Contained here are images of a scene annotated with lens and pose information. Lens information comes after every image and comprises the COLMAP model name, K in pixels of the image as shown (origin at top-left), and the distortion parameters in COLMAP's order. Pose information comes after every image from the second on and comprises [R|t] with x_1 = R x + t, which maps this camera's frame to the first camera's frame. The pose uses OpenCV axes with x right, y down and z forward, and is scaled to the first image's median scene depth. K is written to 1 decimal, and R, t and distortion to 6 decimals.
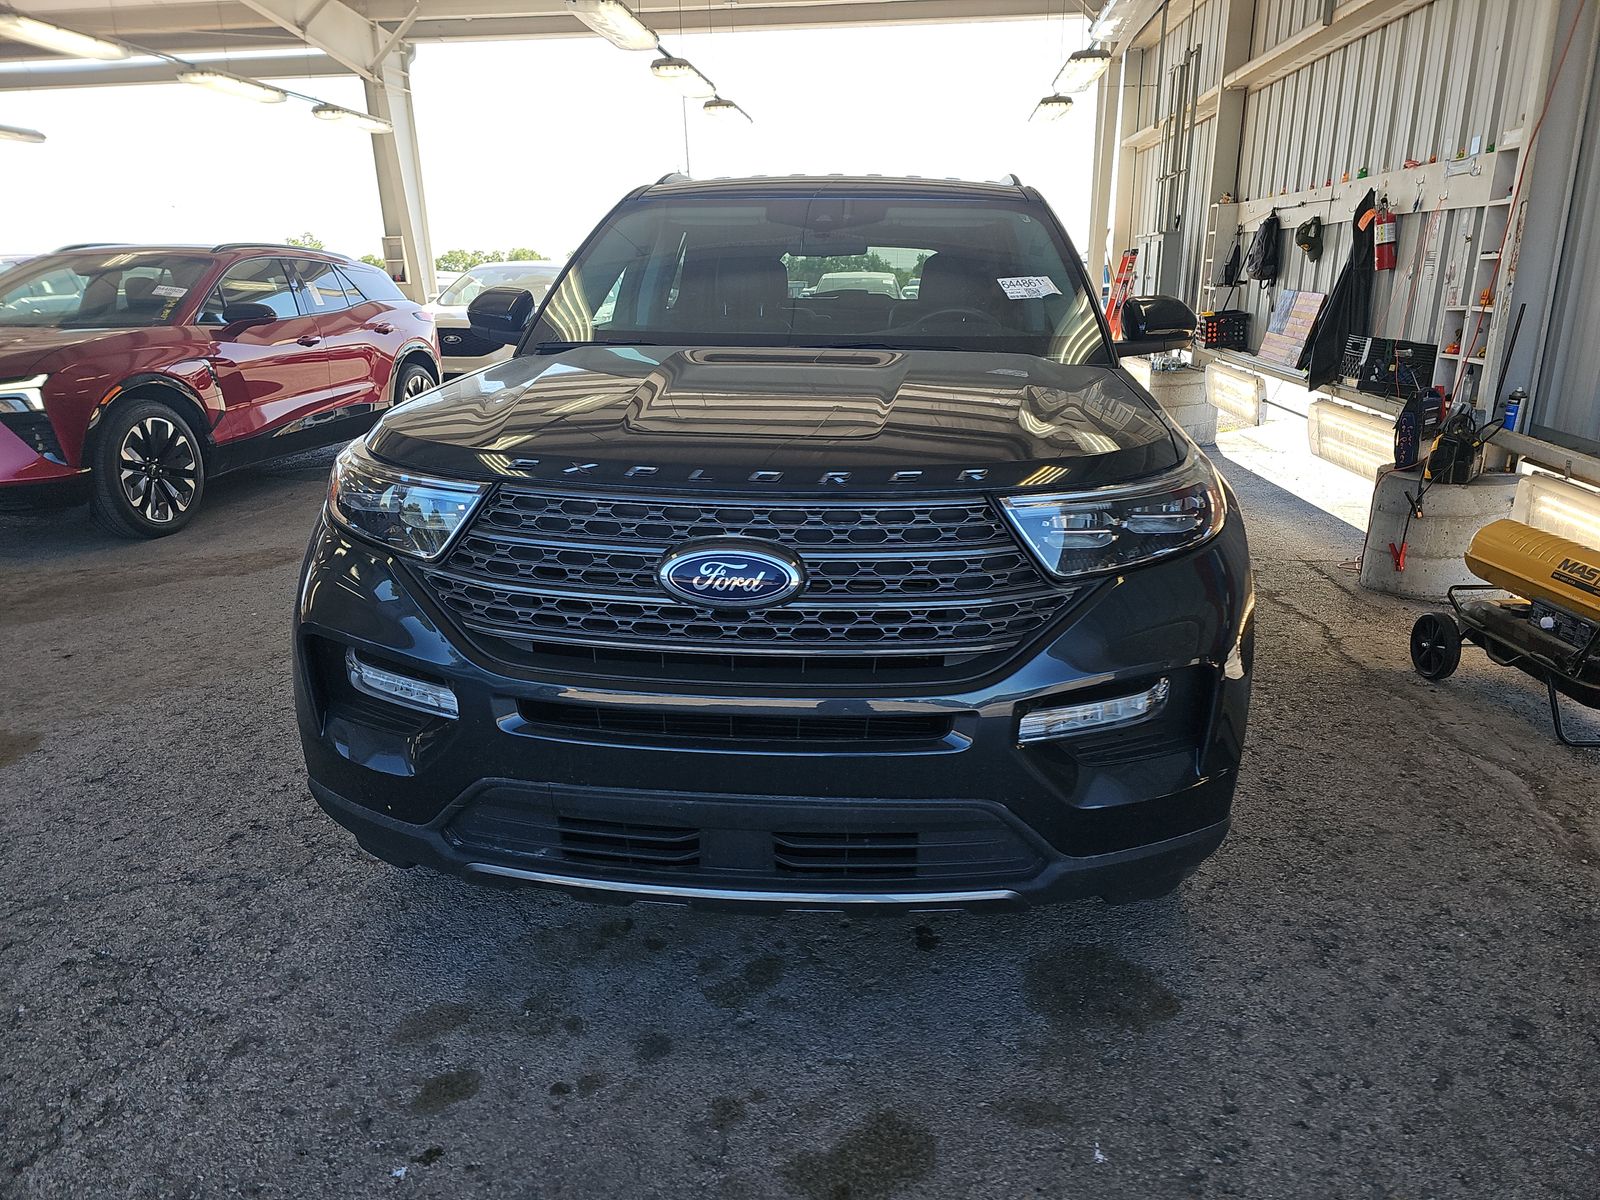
lens RADIAL K [[1095.9, 0, 807.6], [0, 1095.9, 620.6], [0, 0, 1]] dist [0.059954, -0.061154]
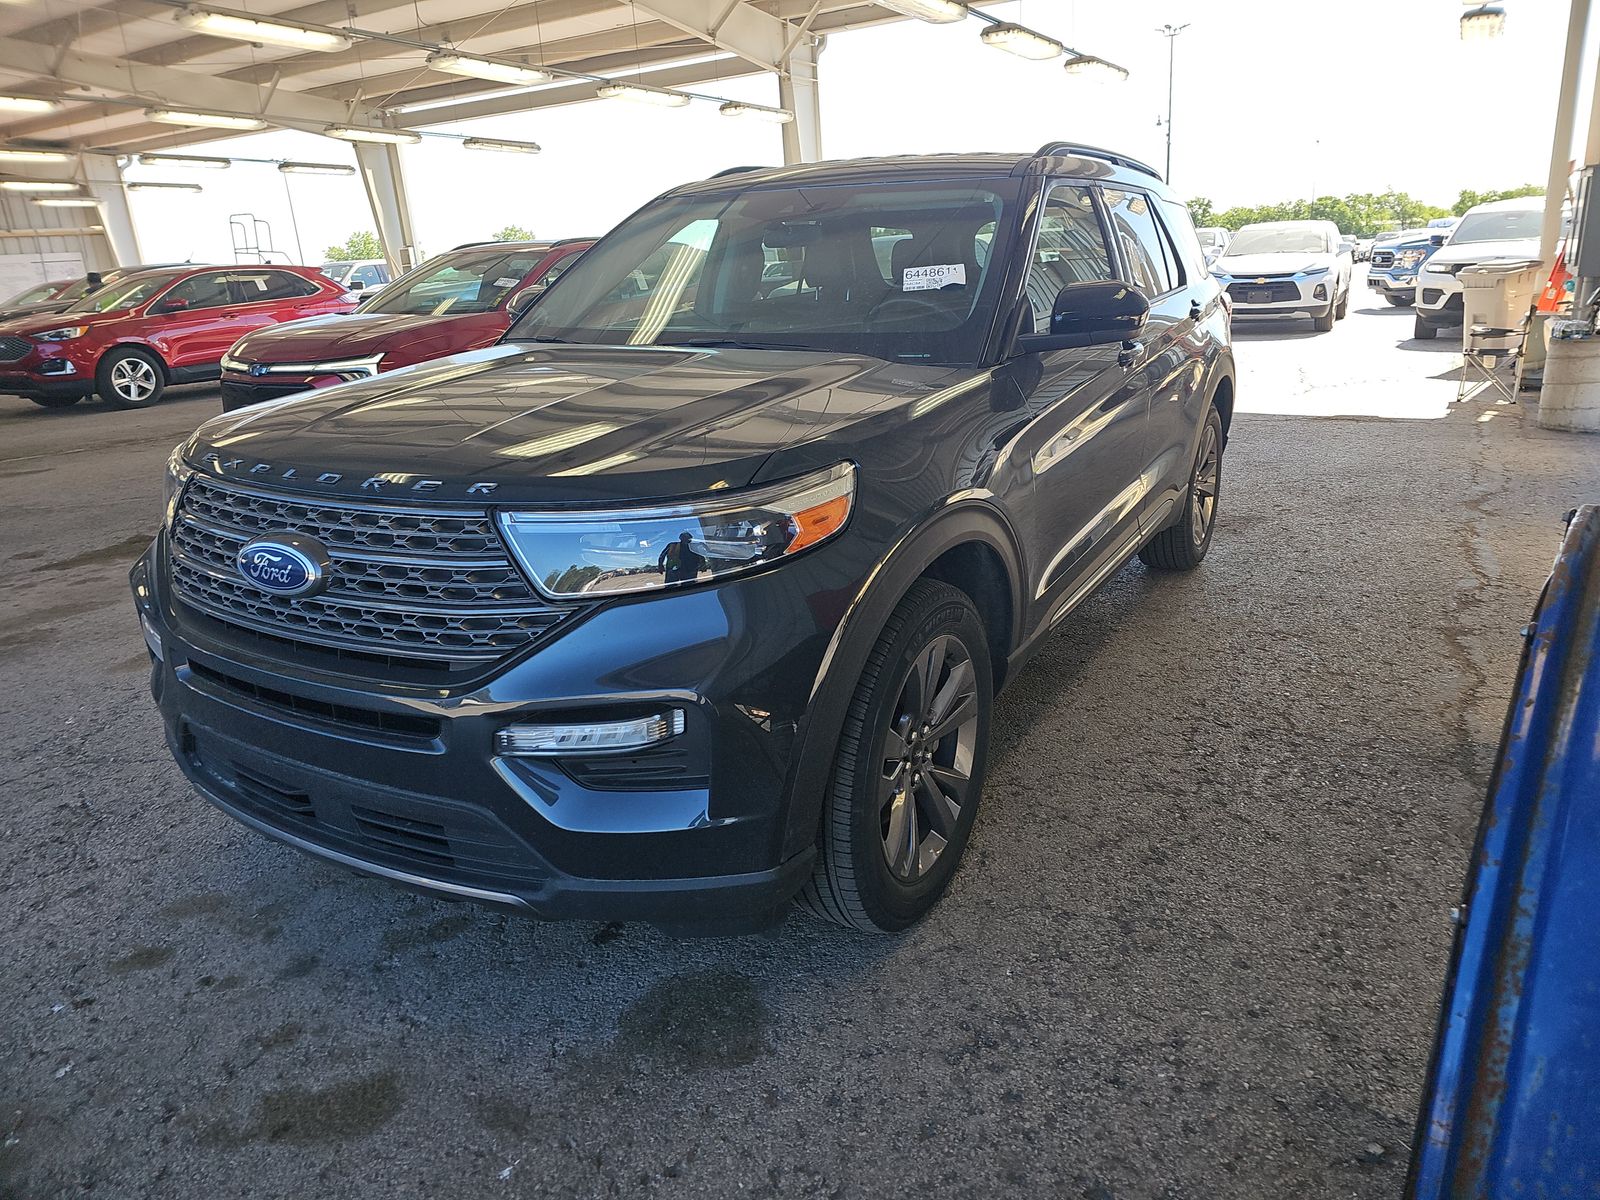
lens RADIAL K [[1084.9, 0, 805.3], [0, 1084.9, 594.1], [0, 0, 1]] dist [0.056716, -0.057639]
pose [[0.901652, 0.095937, -0.421687, 0.730571], [-0.089386, 0.995370, 0.035329, -0.082376], [0.423124, 0.005839, 0.906053, 0.173908]]
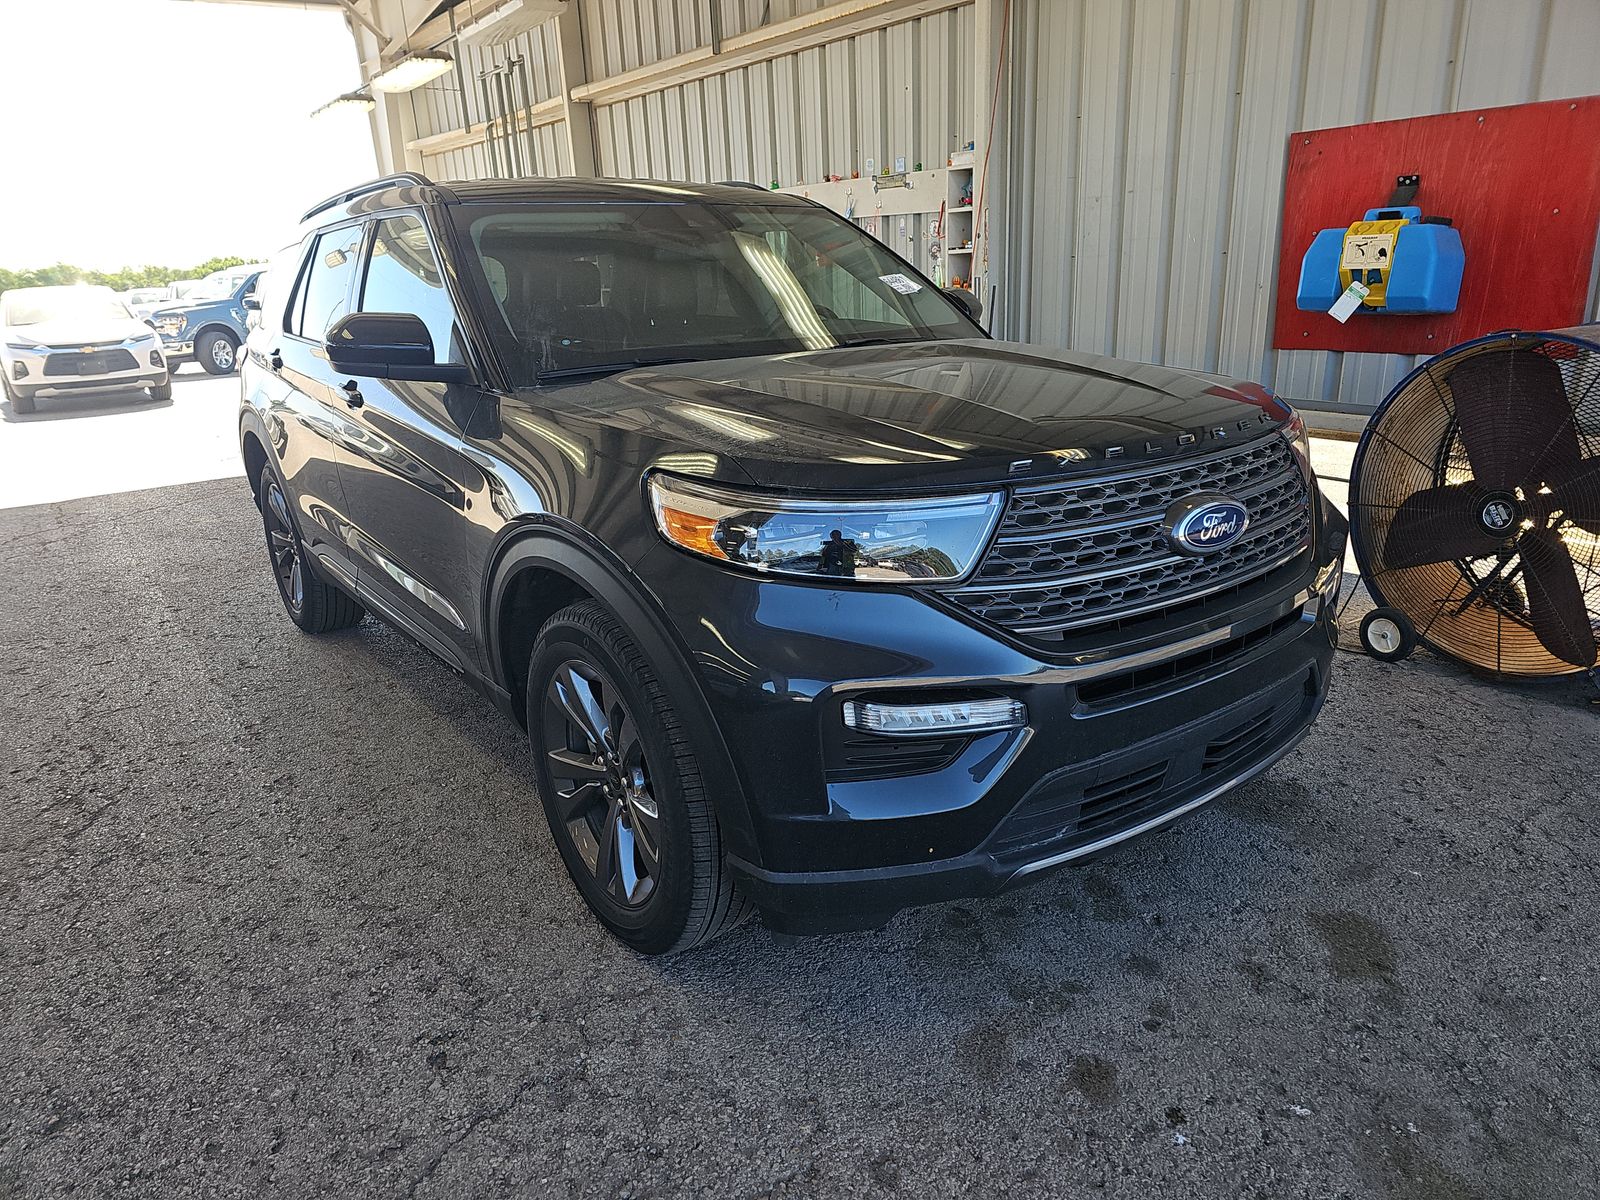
lens RADIAL K [[1086.4, 0, 828.4], [0, 1086.4, 628.3], [0, 0, 1]] dist [0.059904, -0.061159]
pose [[0.726103, -0.244857, 0.642510, -0.936524], [0.241215, 0.965766, 0.095449, -0.117989], [-0.643886, 0.085677, 0.760309, 0.314102]]
